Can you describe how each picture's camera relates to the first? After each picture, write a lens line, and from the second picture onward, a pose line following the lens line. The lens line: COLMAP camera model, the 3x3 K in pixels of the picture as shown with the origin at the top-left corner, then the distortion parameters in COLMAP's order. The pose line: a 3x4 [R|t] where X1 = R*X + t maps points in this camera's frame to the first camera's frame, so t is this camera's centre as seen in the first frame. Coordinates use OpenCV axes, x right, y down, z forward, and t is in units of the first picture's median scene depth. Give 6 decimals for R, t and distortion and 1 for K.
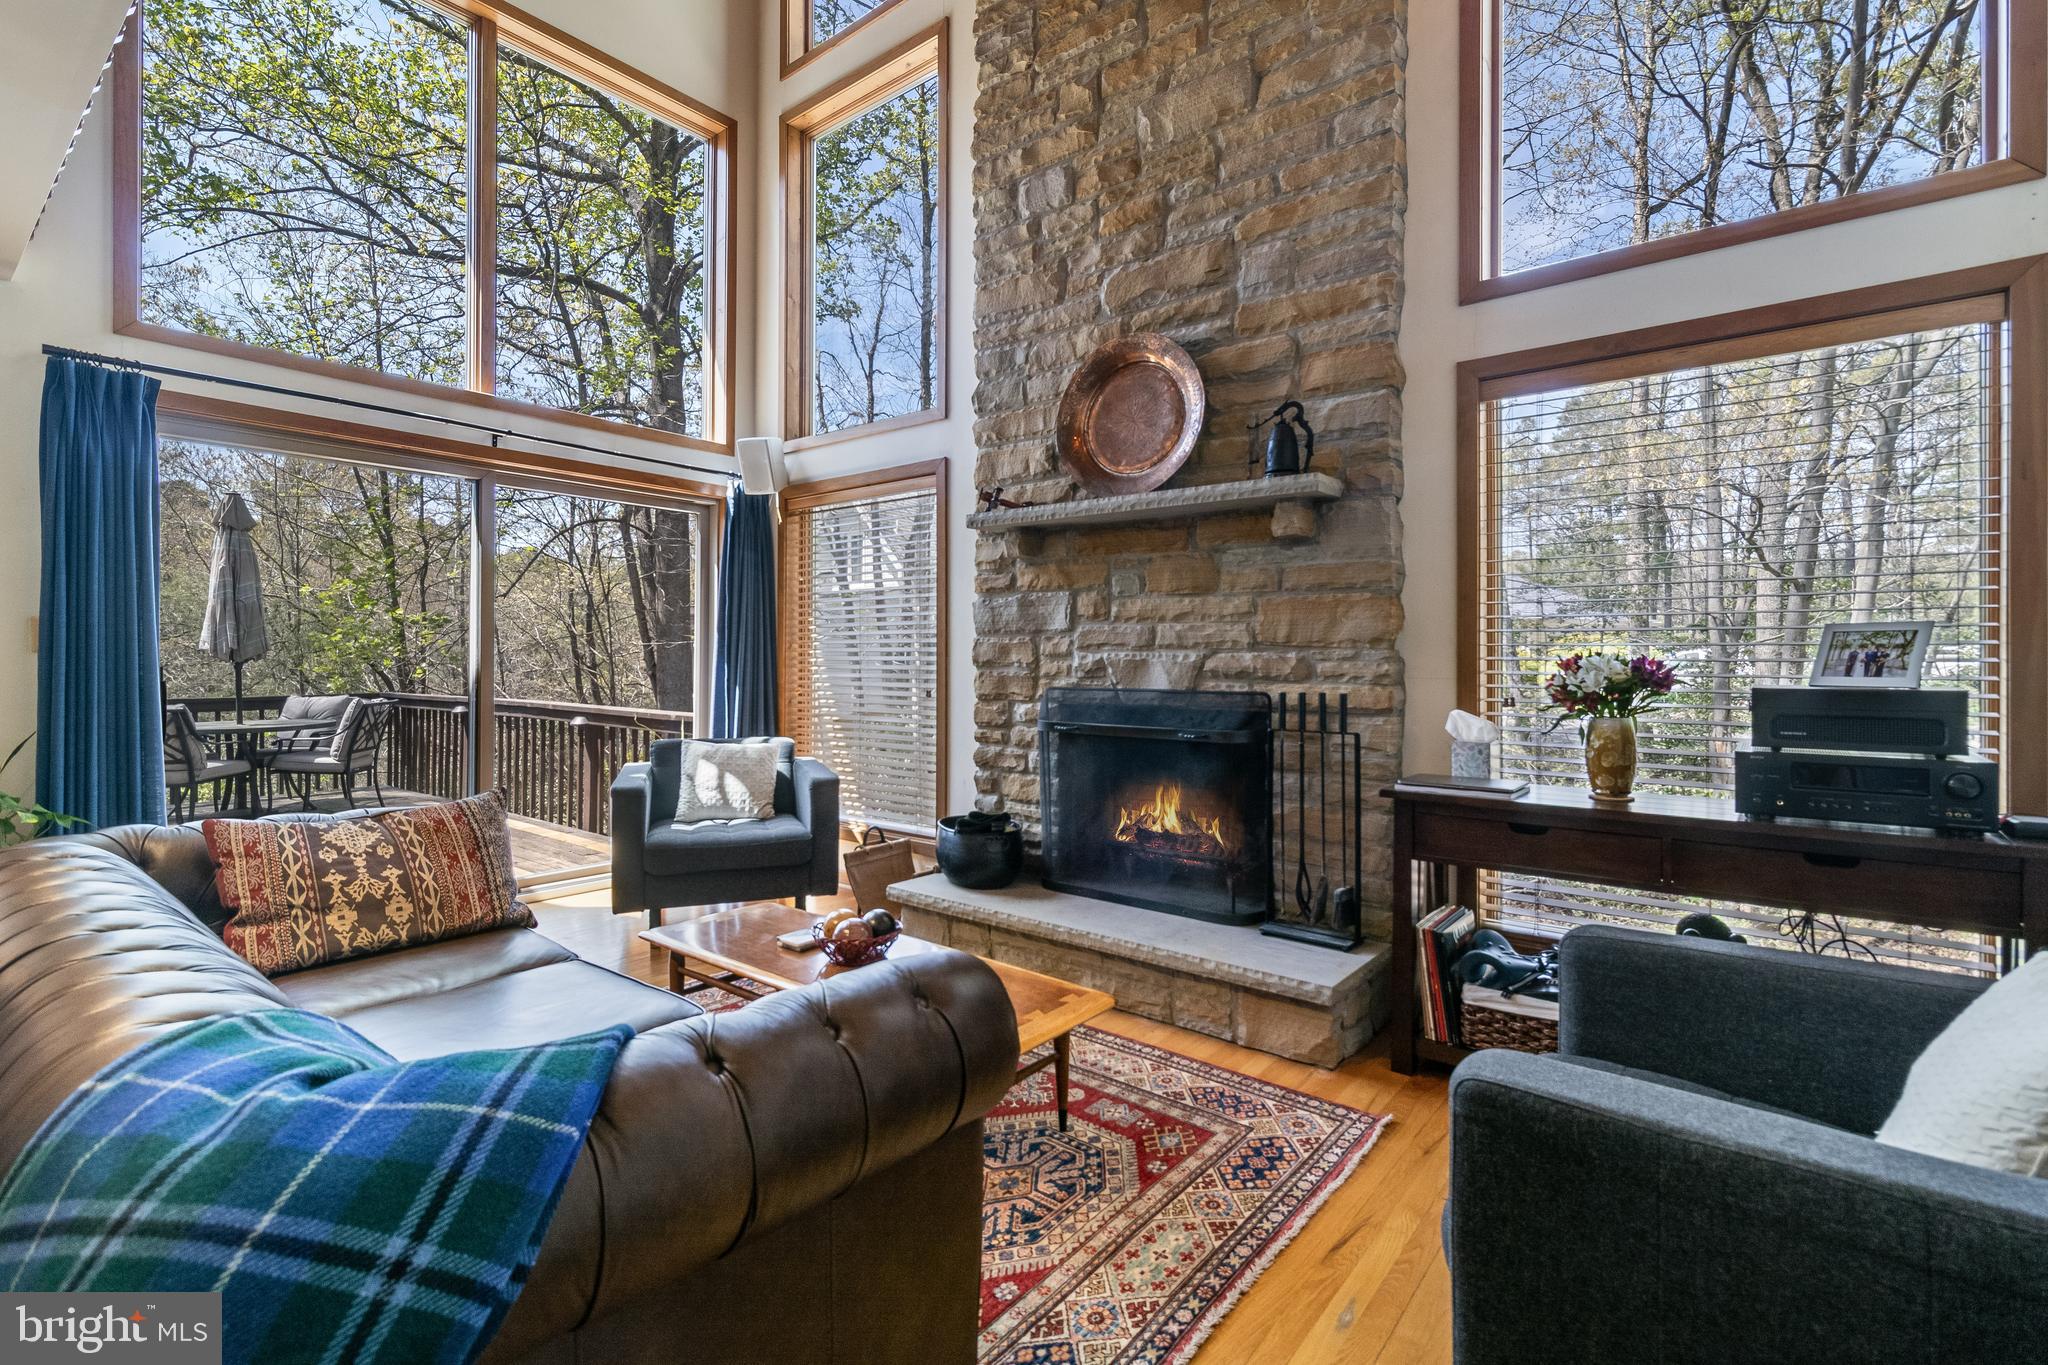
lens RADIAL K [[944.0, 0, 1031.3], [0, 944.0, 658.8], [0, 0, 1]] dist [0.004855, 0.000847]
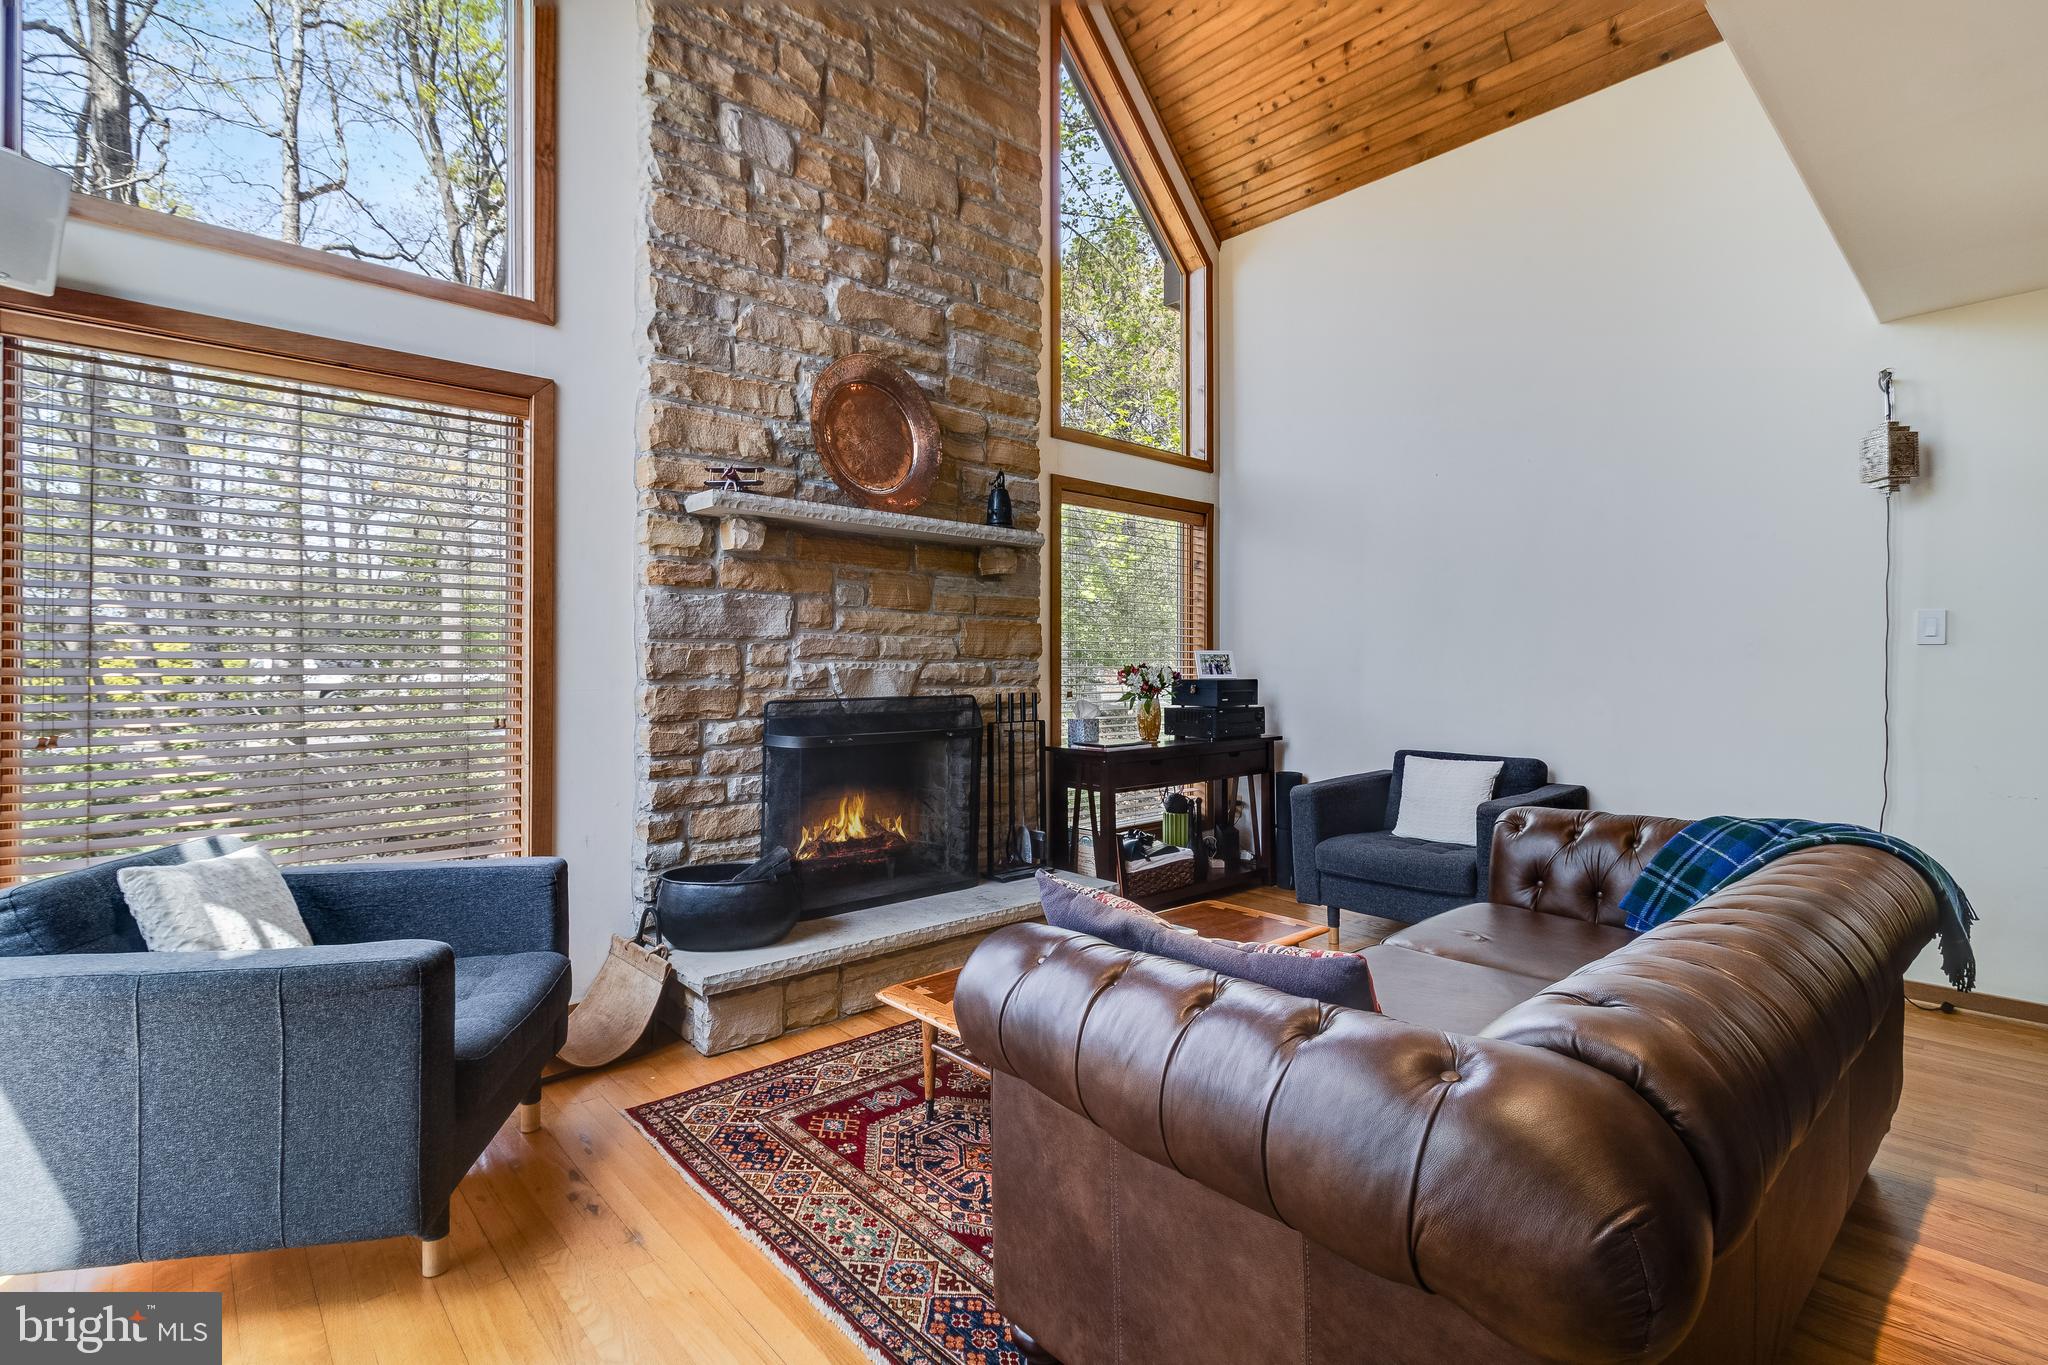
lens RADIAL K [[944.0, 0, 1031.3], [0, 944.0, 658.8], [0, 0, 1]] dist [0.004855, 0.000847]
pose [[0.153145, 0.002501, 0.988201, -0.852020], [0.000281, 0.999997, -0.002574, -0.007701], [-0.988204, 0.000672, 0.153144, 0.640312]]
